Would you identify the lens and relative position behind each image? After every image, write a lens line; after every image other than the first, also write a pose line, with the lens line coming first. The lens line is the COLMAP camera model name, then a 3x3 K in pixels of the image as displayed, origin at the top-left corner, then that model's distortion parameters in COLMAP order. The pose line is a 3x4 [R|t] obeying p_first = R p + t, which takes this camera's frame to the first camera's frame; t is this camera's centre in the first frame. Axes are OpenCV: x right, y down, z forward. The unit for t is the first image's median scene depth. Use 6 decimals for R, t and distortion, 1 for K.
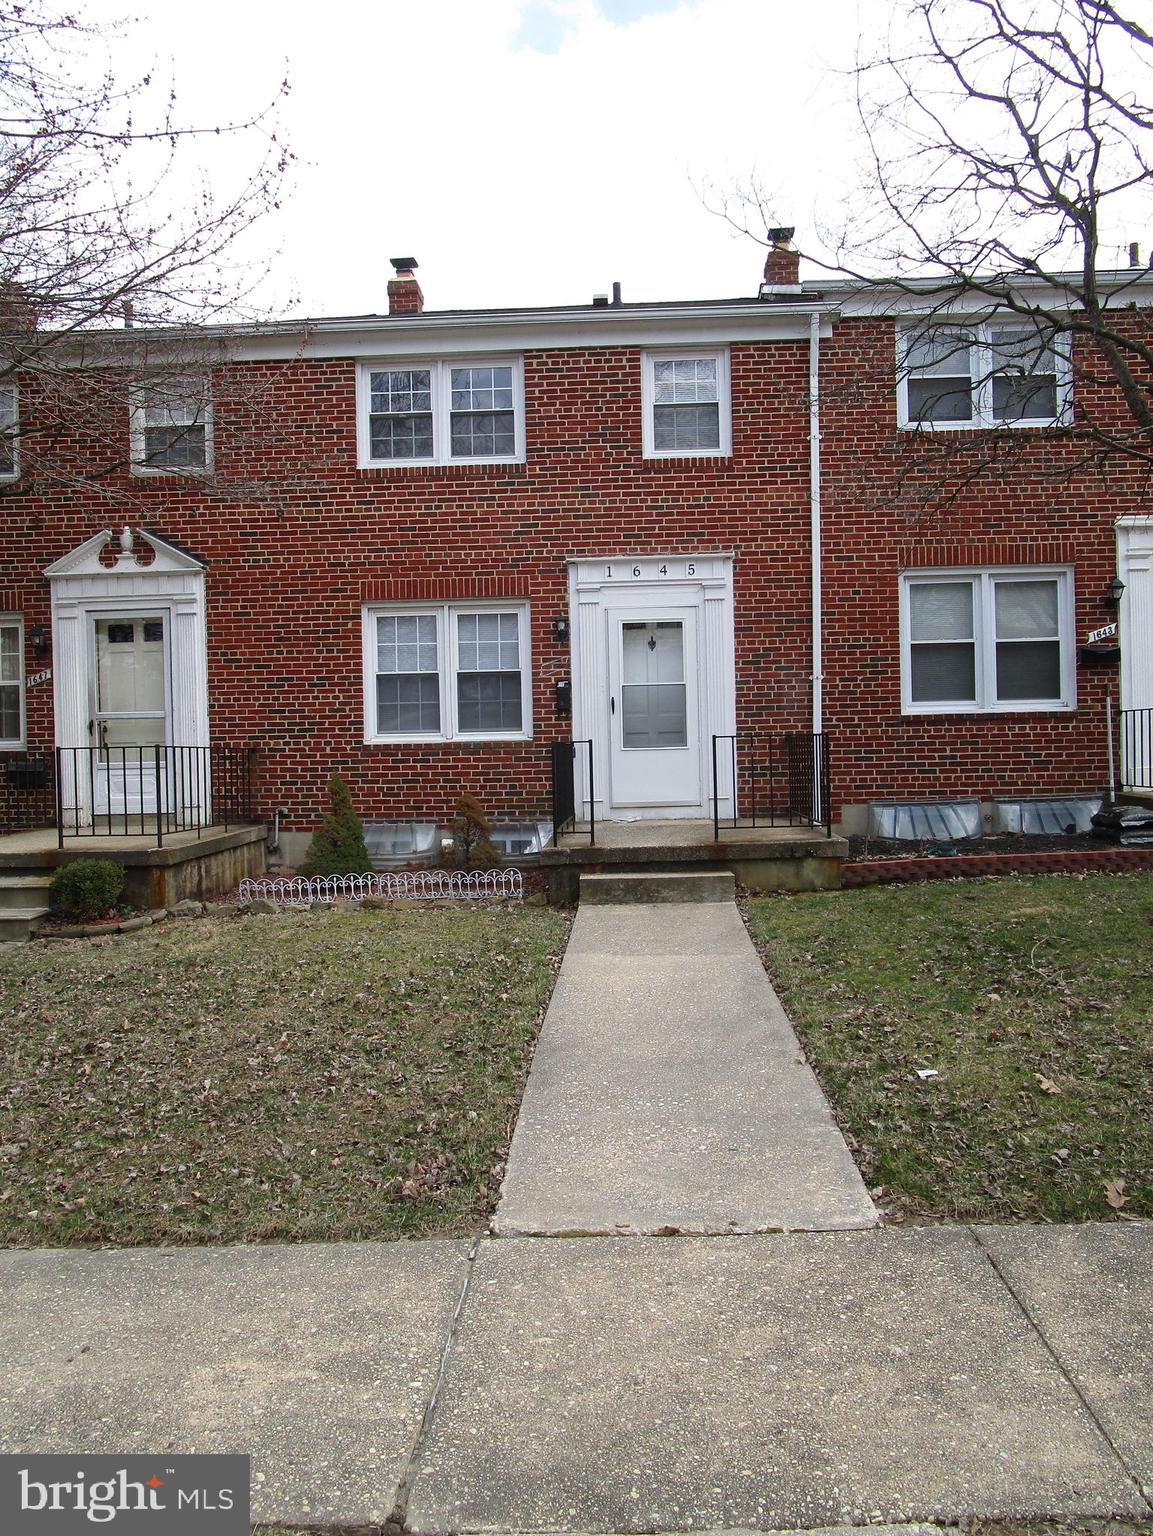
lens RADIAL K [[1112.4, 0, 576.5], [0, 1112.4, 768.0], [0, 0, 1]] dist [-0.034059, 0.003863]
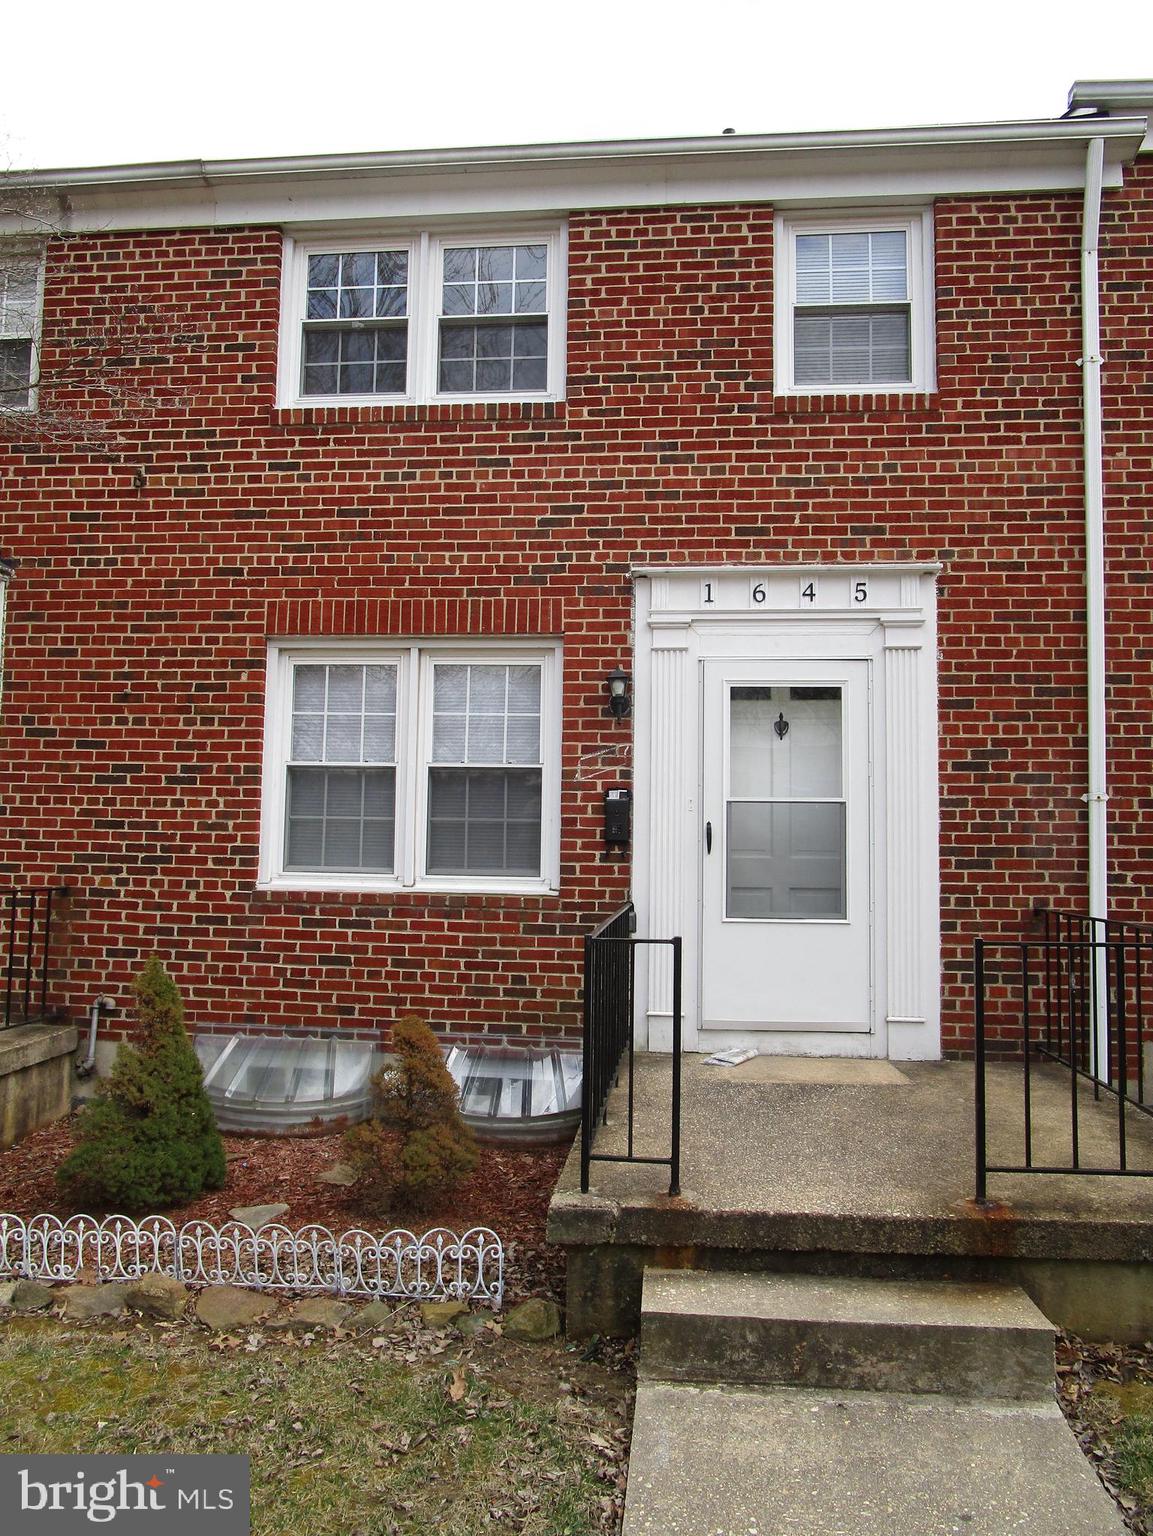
lens RADIAL K [[1112.4, 0, 576.5], [0, 1112.4, 768.0], [0, 0, 1]] dist [-0.034059, 0.003863]
pose [[0.998171, 0.033039, -0.050632, -0.005027], [-0.037338, 0.995555, -0.086459, -0.040404], [0.047550, 0.088192, 0.994968, 0.455577]]
